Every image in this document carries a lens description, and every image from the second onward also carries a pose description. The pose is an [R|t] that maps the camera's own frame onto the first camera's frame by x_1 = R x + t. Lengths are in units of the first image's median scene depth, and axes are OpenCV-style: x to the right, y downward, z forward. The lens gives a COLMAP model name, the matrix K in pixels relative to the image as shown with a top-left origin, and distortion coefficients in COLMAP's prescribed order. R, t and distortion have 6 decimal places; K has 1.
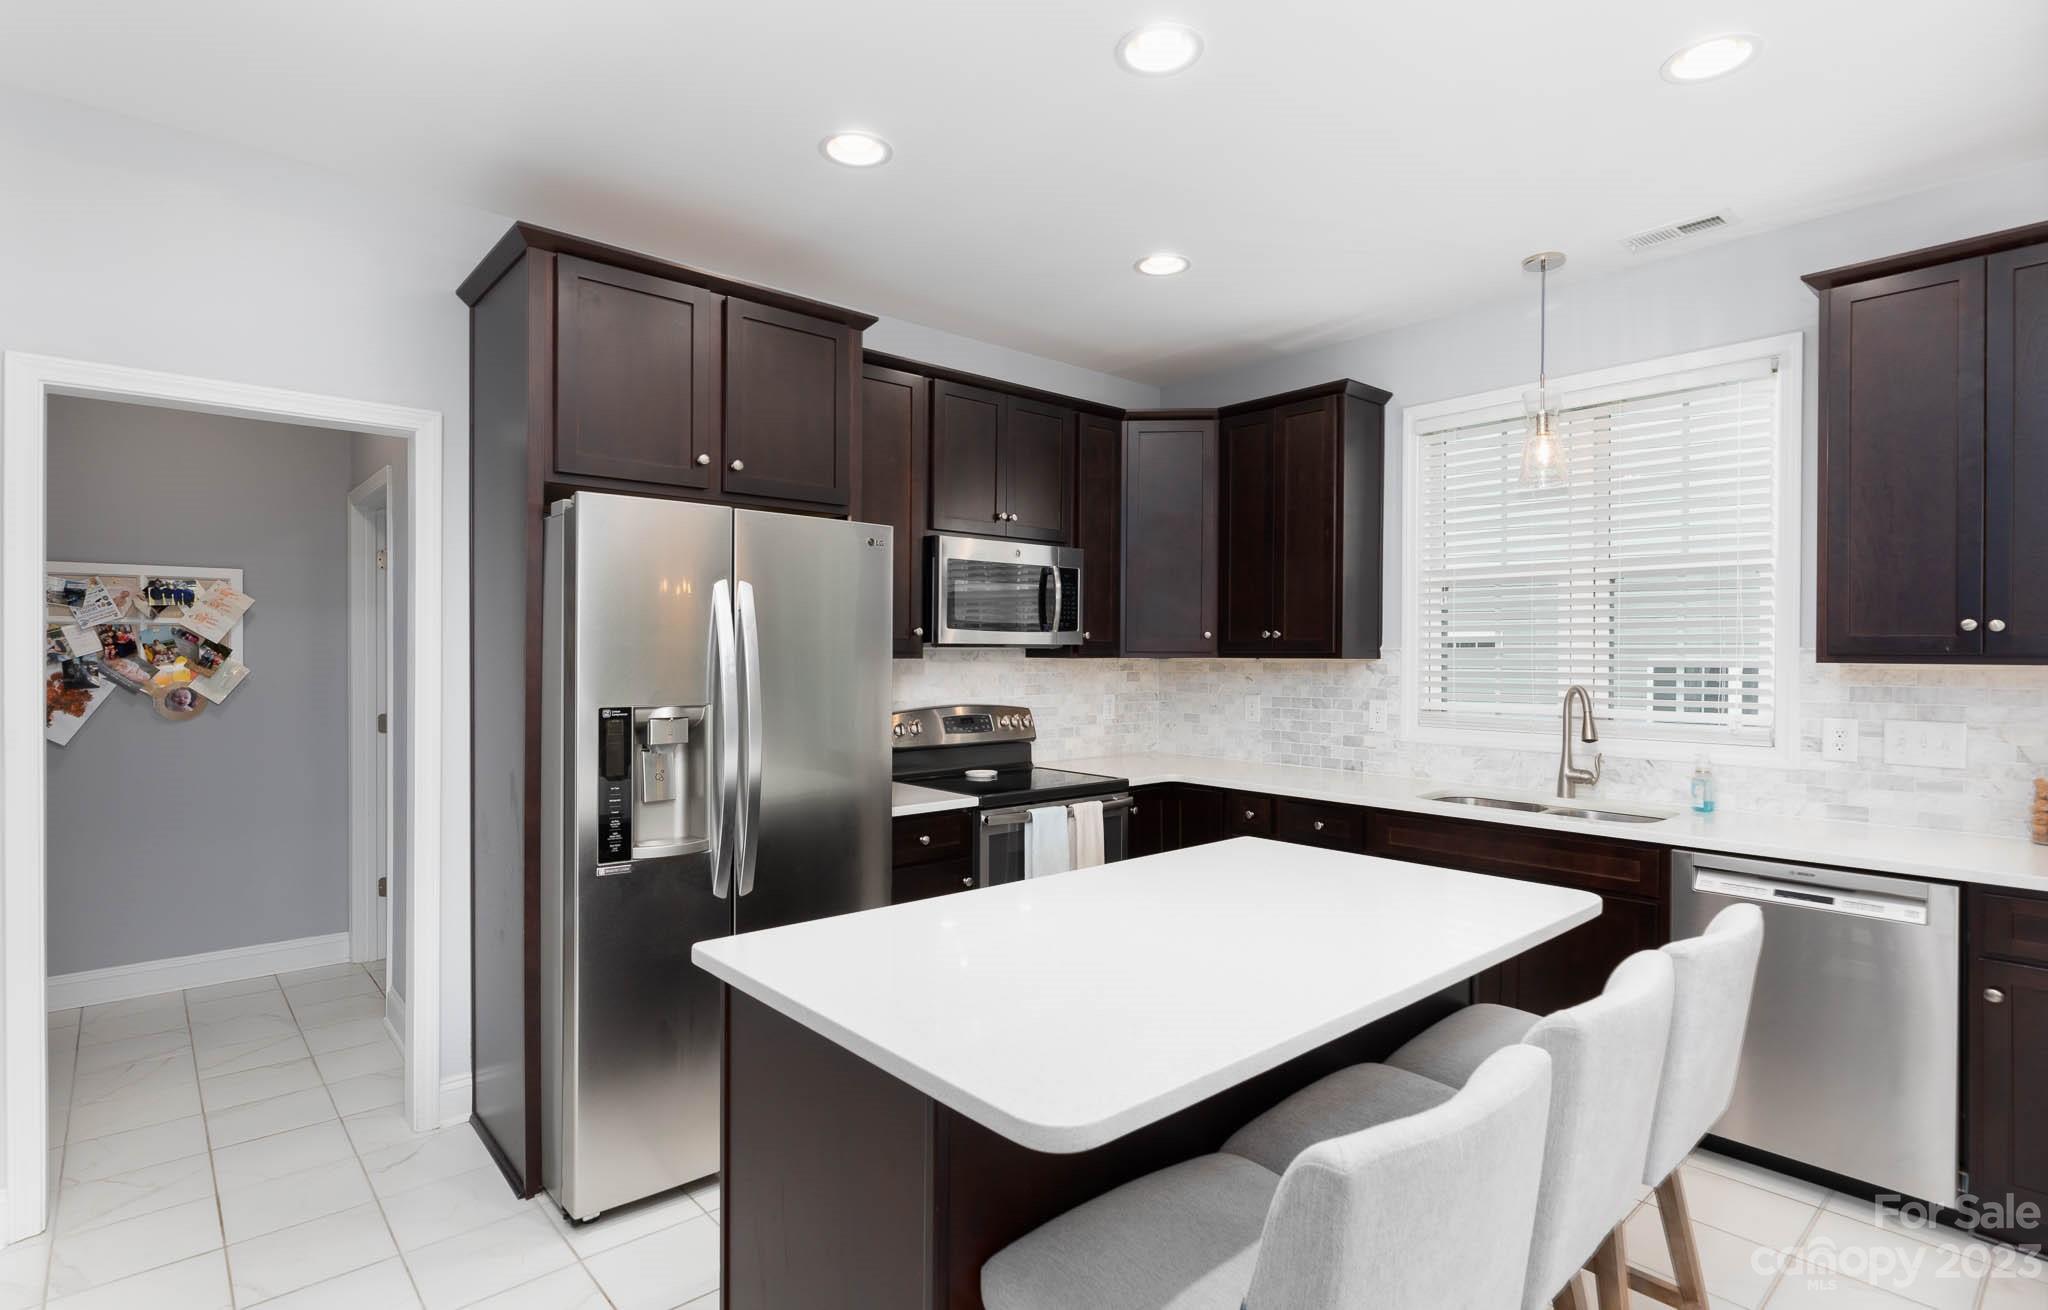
lens RADIAL K [[1008.5, 0, 1027.4], [0, 1008.5, 660.2], [0, 0, 1]] dist [0.001222, 0.000594]
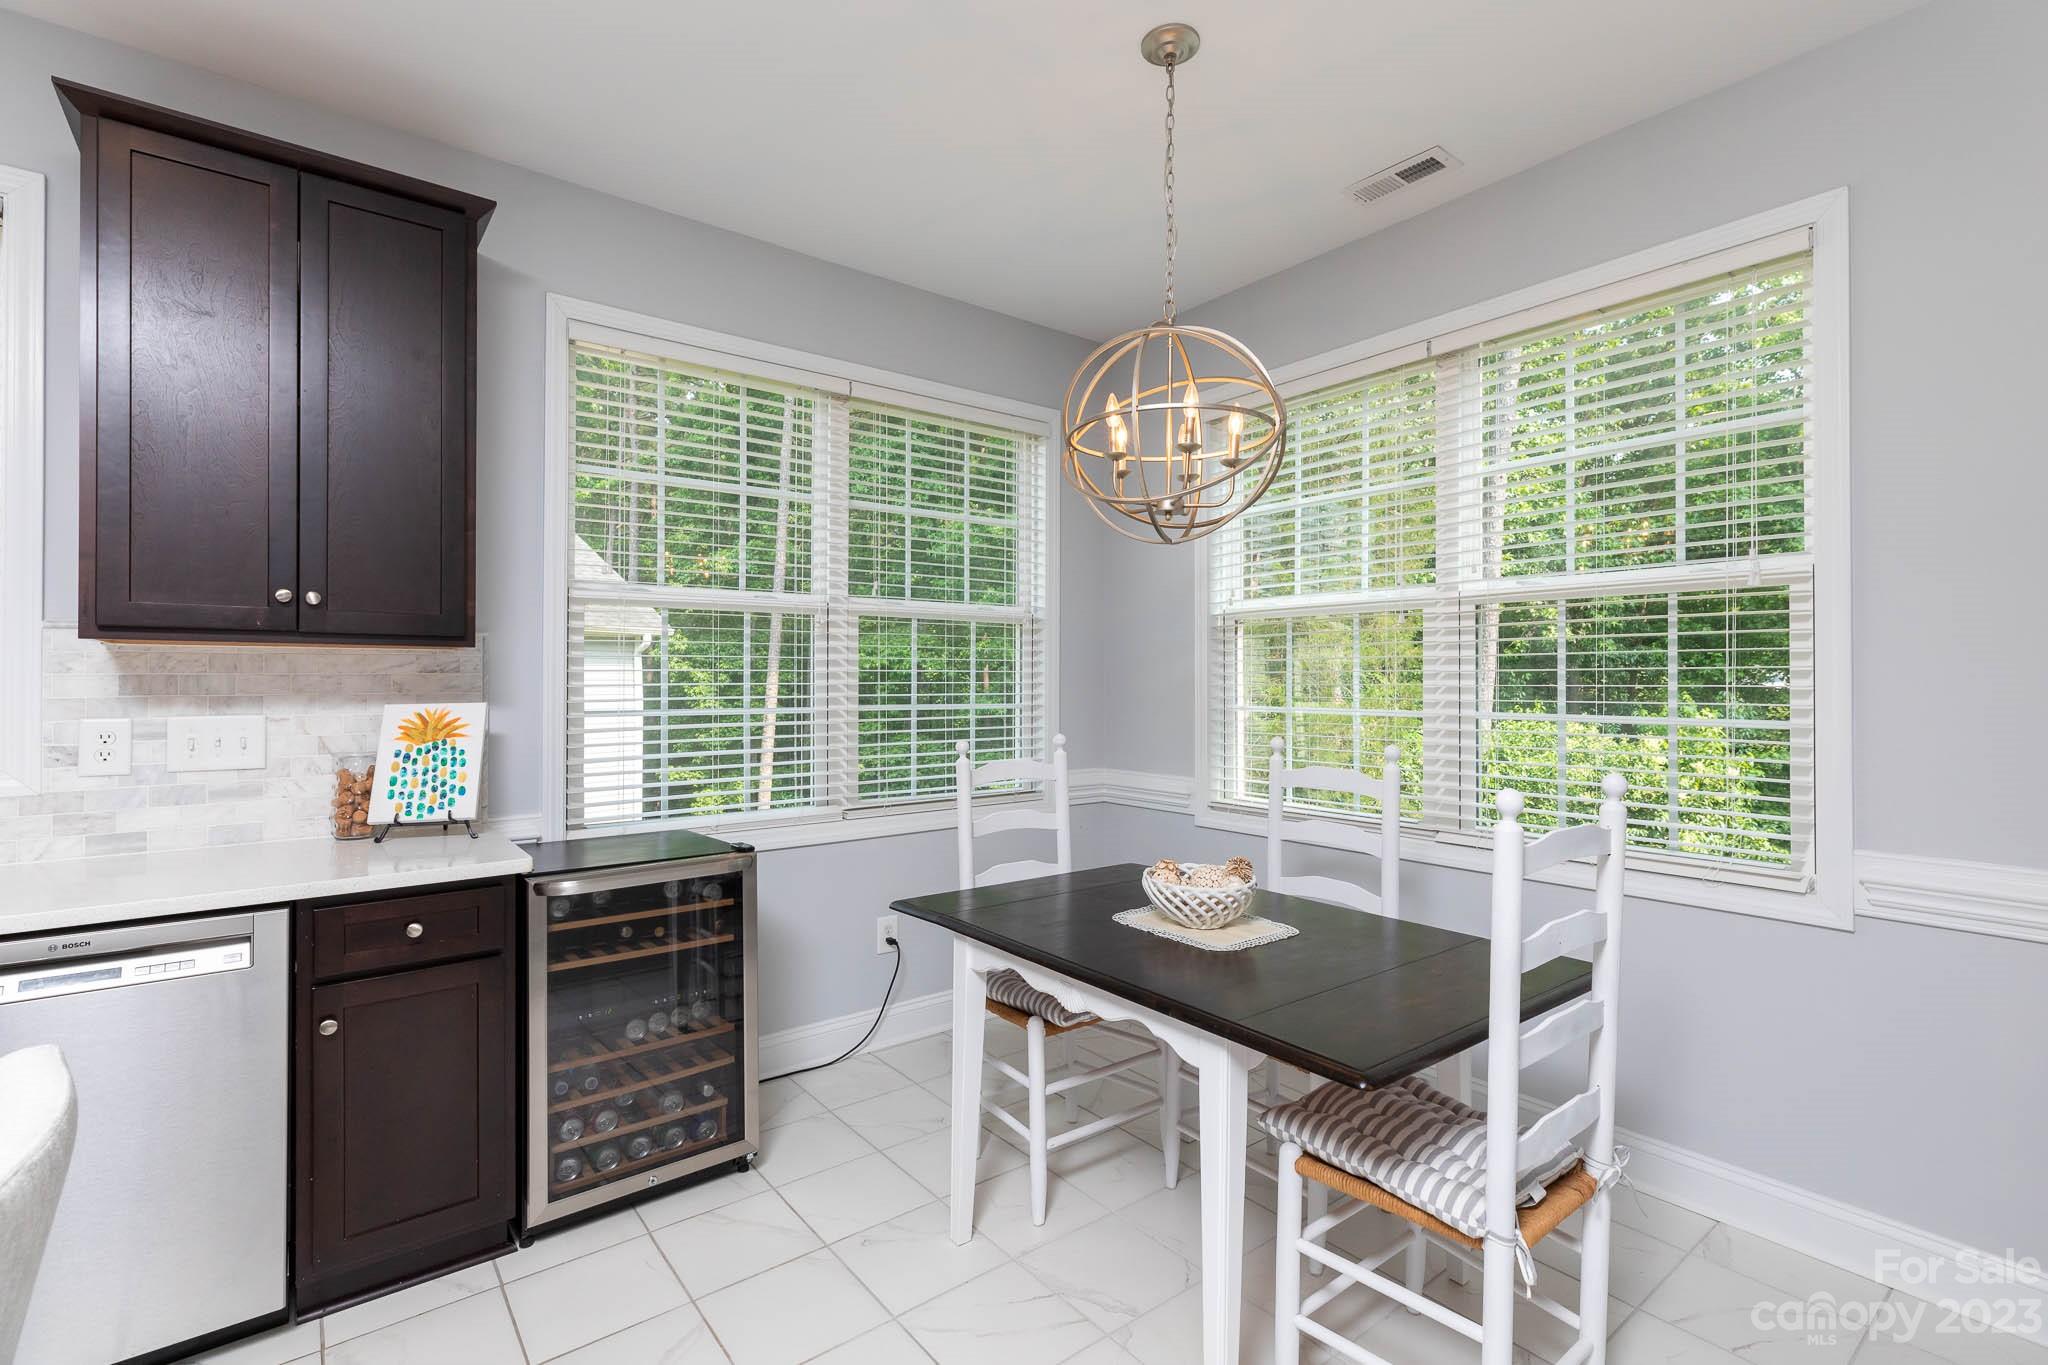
lens RADIAL K [[928.5, 0, 1026.4], [0, 928.5, 671.6], [0, 0, 1]] dist [-0.002517, -0.000262]
pose [[0.056748, 0.009001, 0.998348, 0.157591], [0.008439, 0.999919, -0.009495, 0.034731], [-0.998353, 0.008964, 0.056668, 0.275641]]
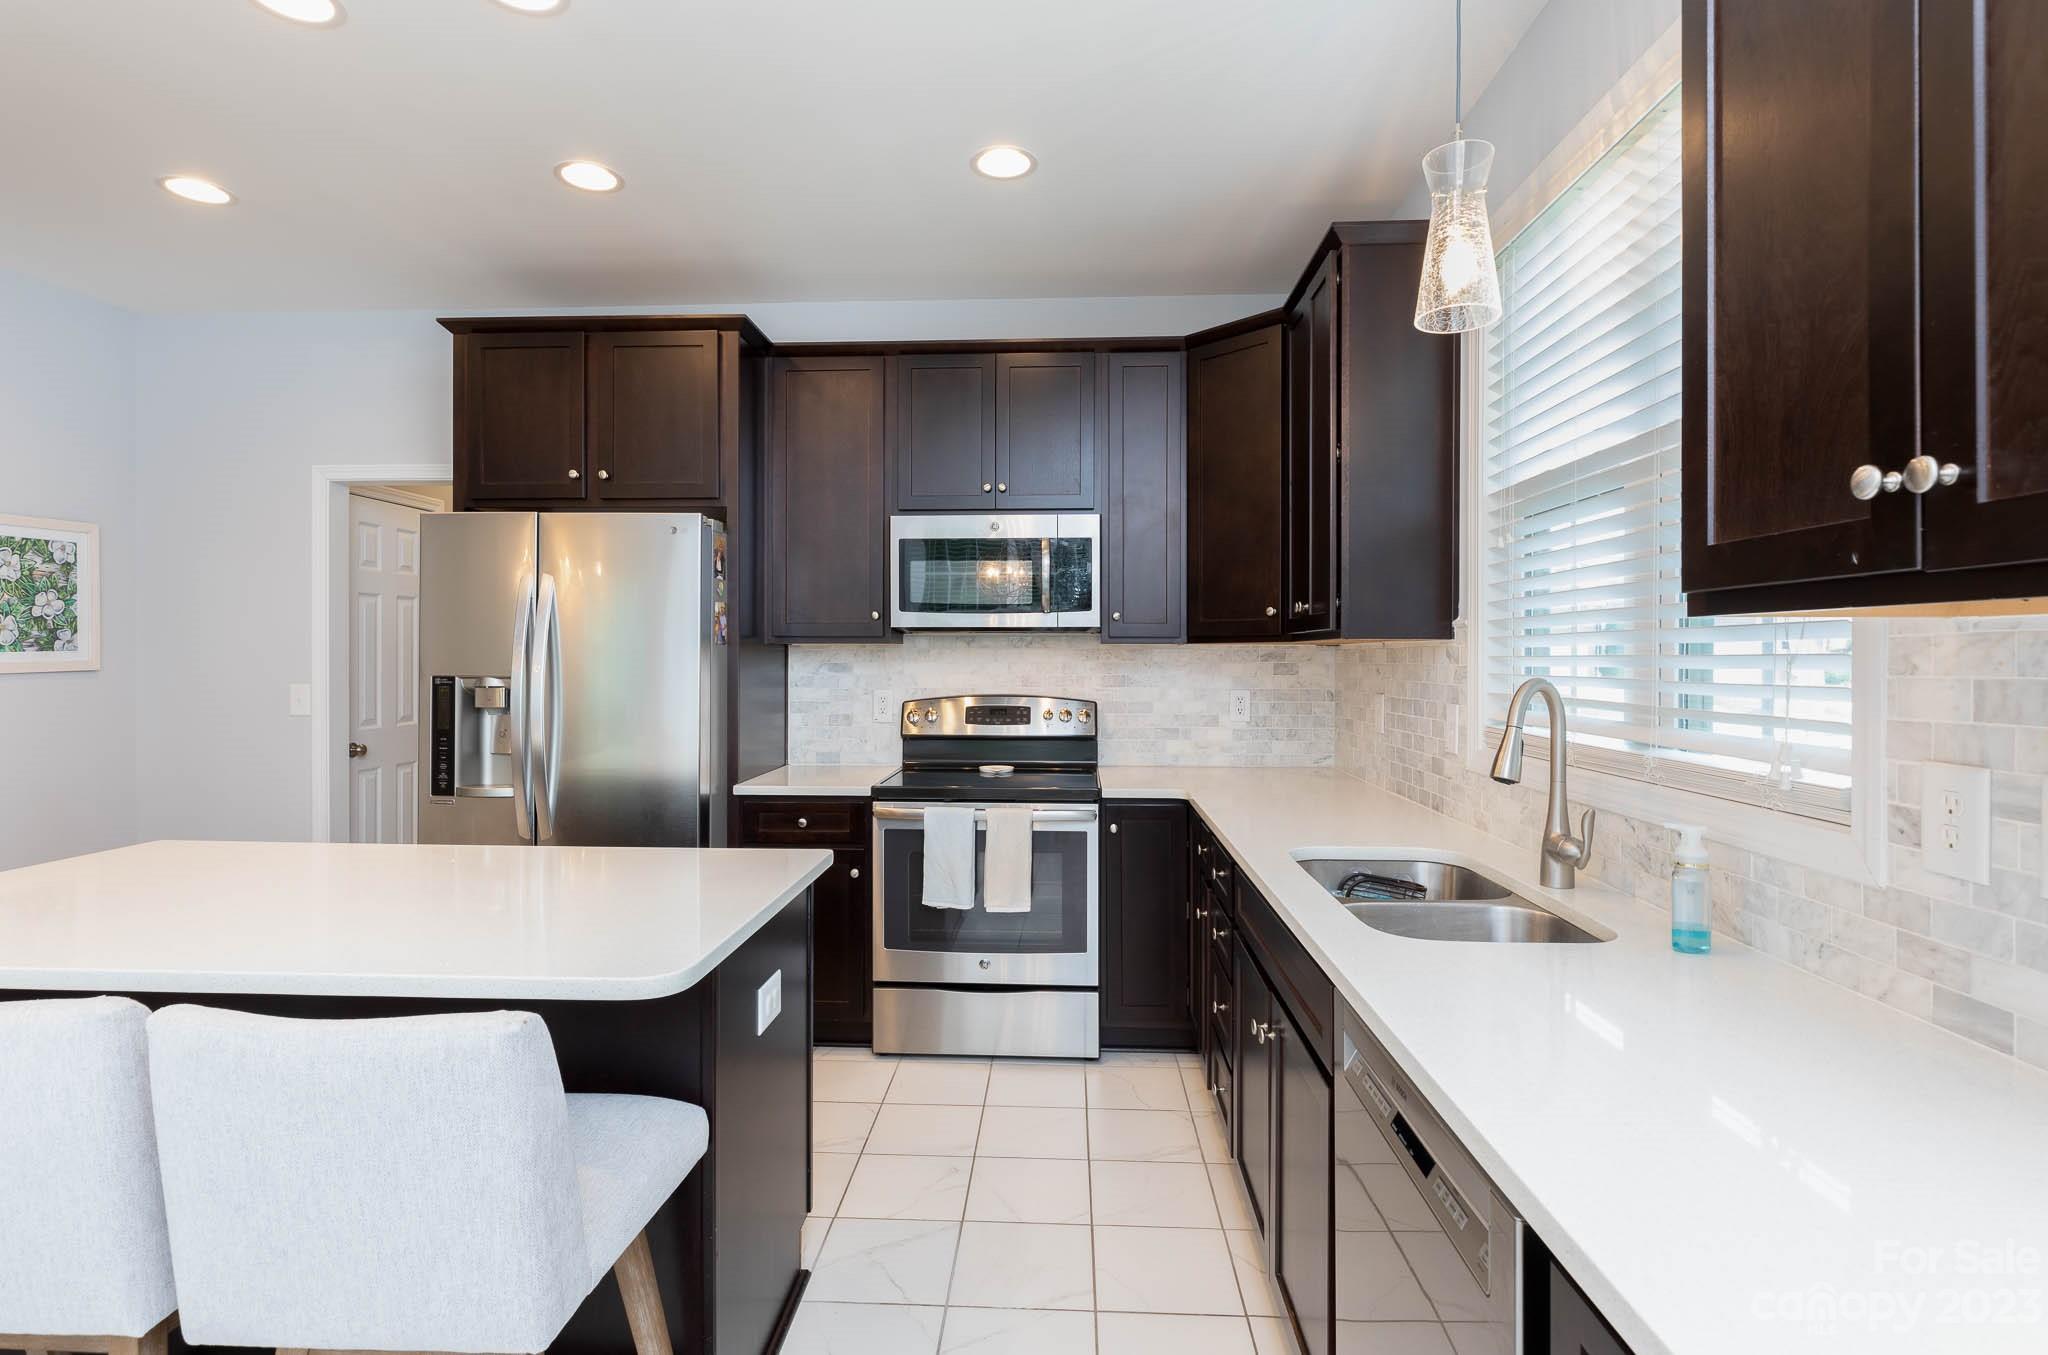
lens RADIAL K [[1001.8, 0, 1018.1], [0, 1001.8, 656.0], [0, 0, 1]] dist [-0.002553, -0.000344]
pose [[0.710152, -0.001964, -0.704046, 0.799999], [-0.005008, 0.999957, -0.007840, 0.020963], [0.704031, 0.009094, 0.710111, 0.472663]]
